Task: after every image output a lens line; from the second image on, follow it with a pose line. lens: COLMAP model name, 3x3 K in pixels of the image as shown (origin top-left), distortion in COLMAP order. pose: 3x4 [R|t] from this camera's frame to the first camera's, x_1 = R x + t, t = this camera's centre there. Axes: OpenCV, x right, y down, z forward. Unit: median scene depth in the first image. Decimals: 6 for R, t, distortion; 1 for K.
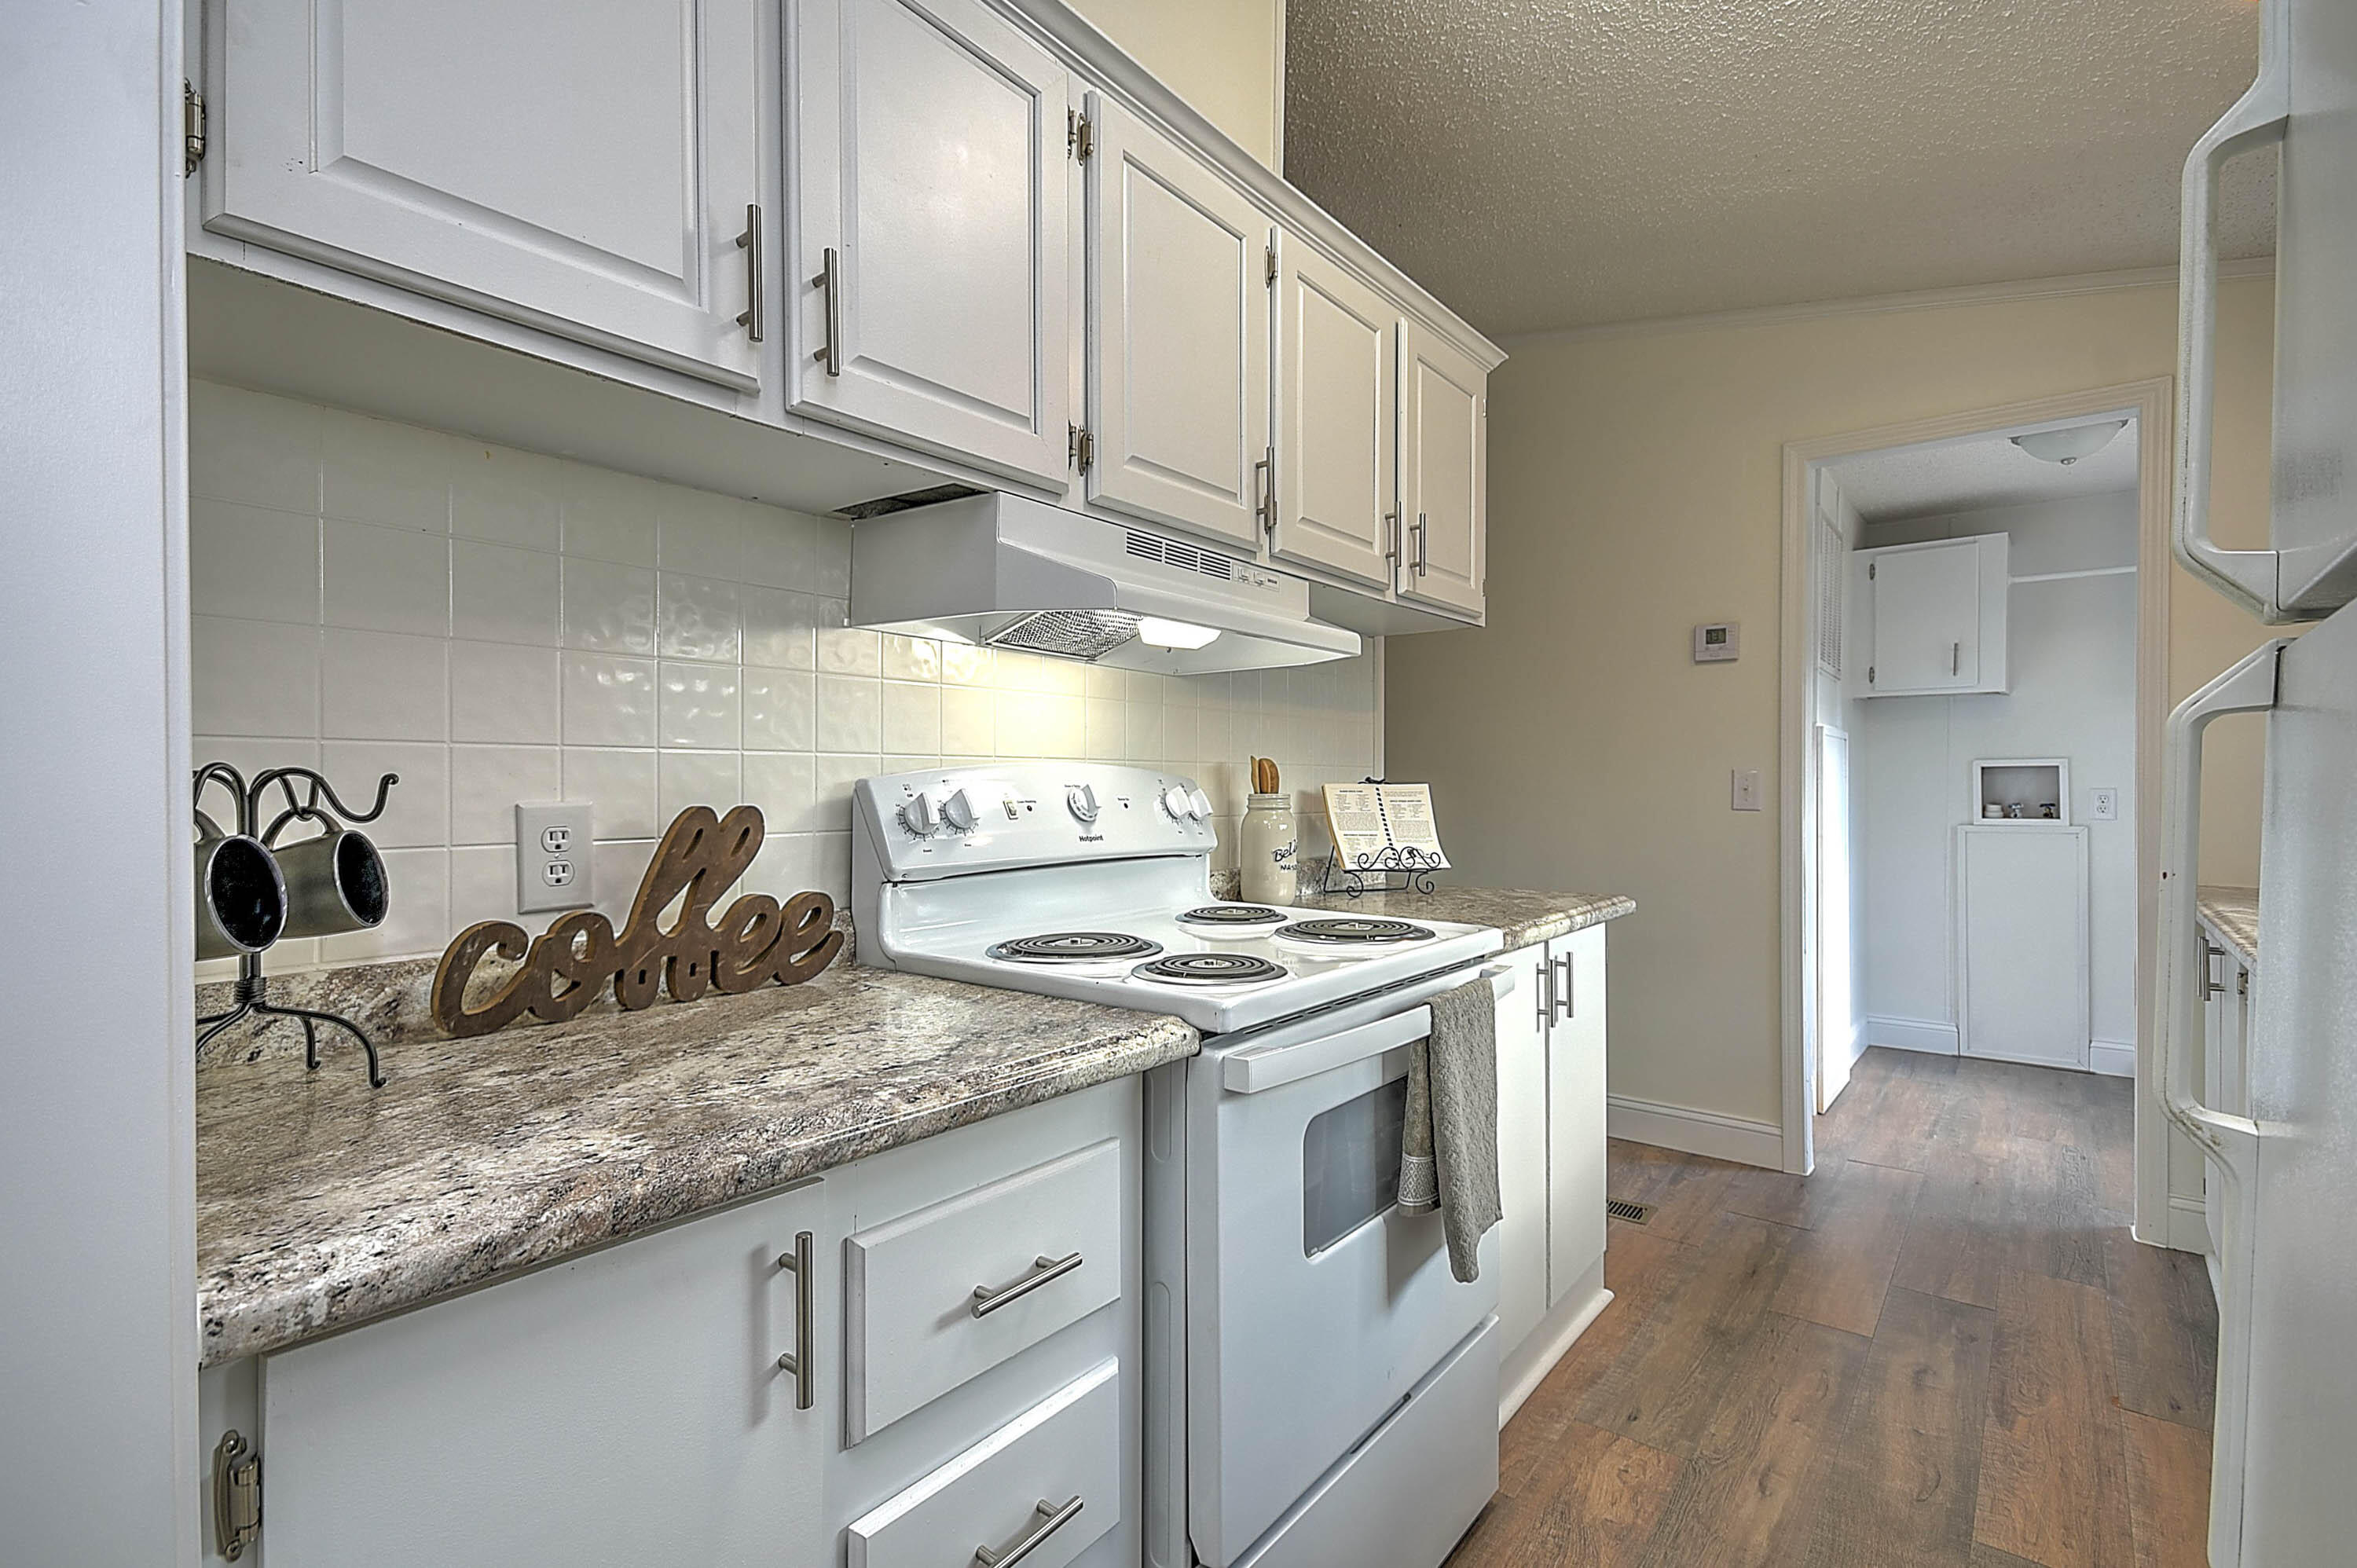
lens RADIAL K [[1090.6, 0, 1204.1], [0, 1090.6, 788.9], [0, 0, 1]] dist [0.008555, -0.003572]
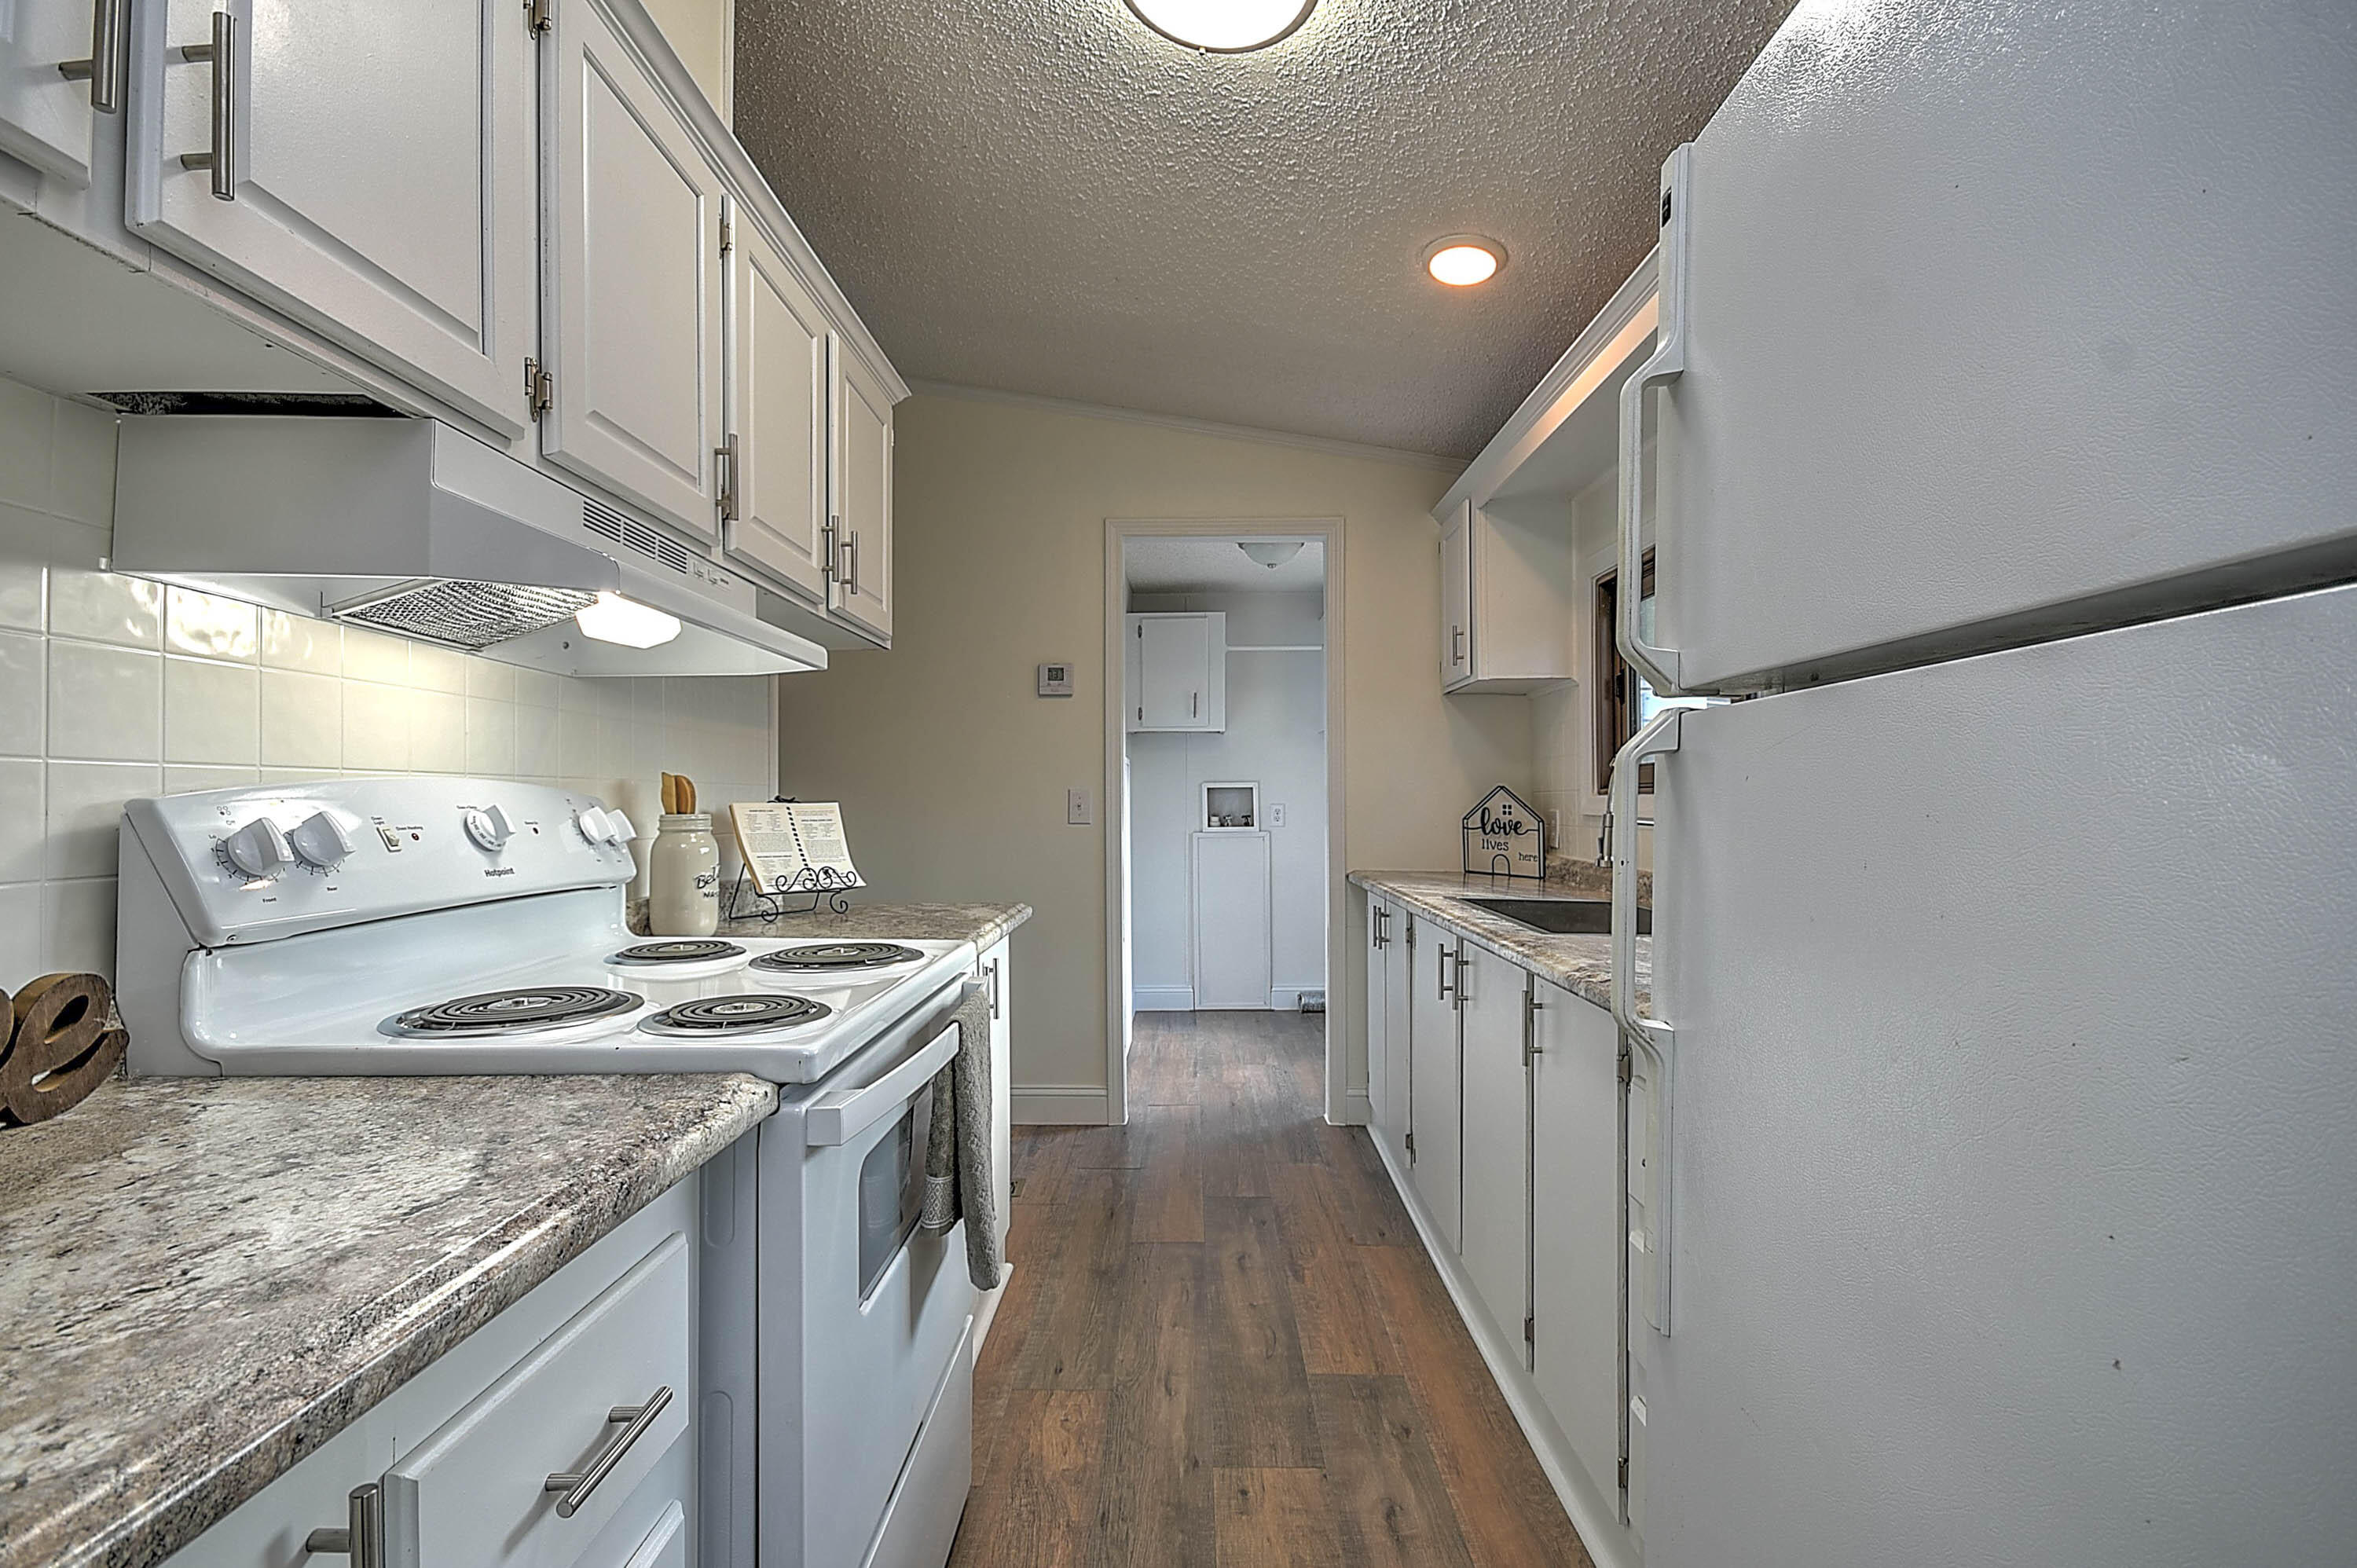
lens RADIAL K [[1025.8, 0, 1182.8], [0, 1025.8, 792.8], [0, 0, 1]] dist [0.007700, -0.006897]
pose [[0.794639, 0.001890, 0.607080, -0.162062], [0.006203, 0.999918, -0.011233, -0.001385], [-0.607051, 0.012692, 0.794561, 0.093702]]
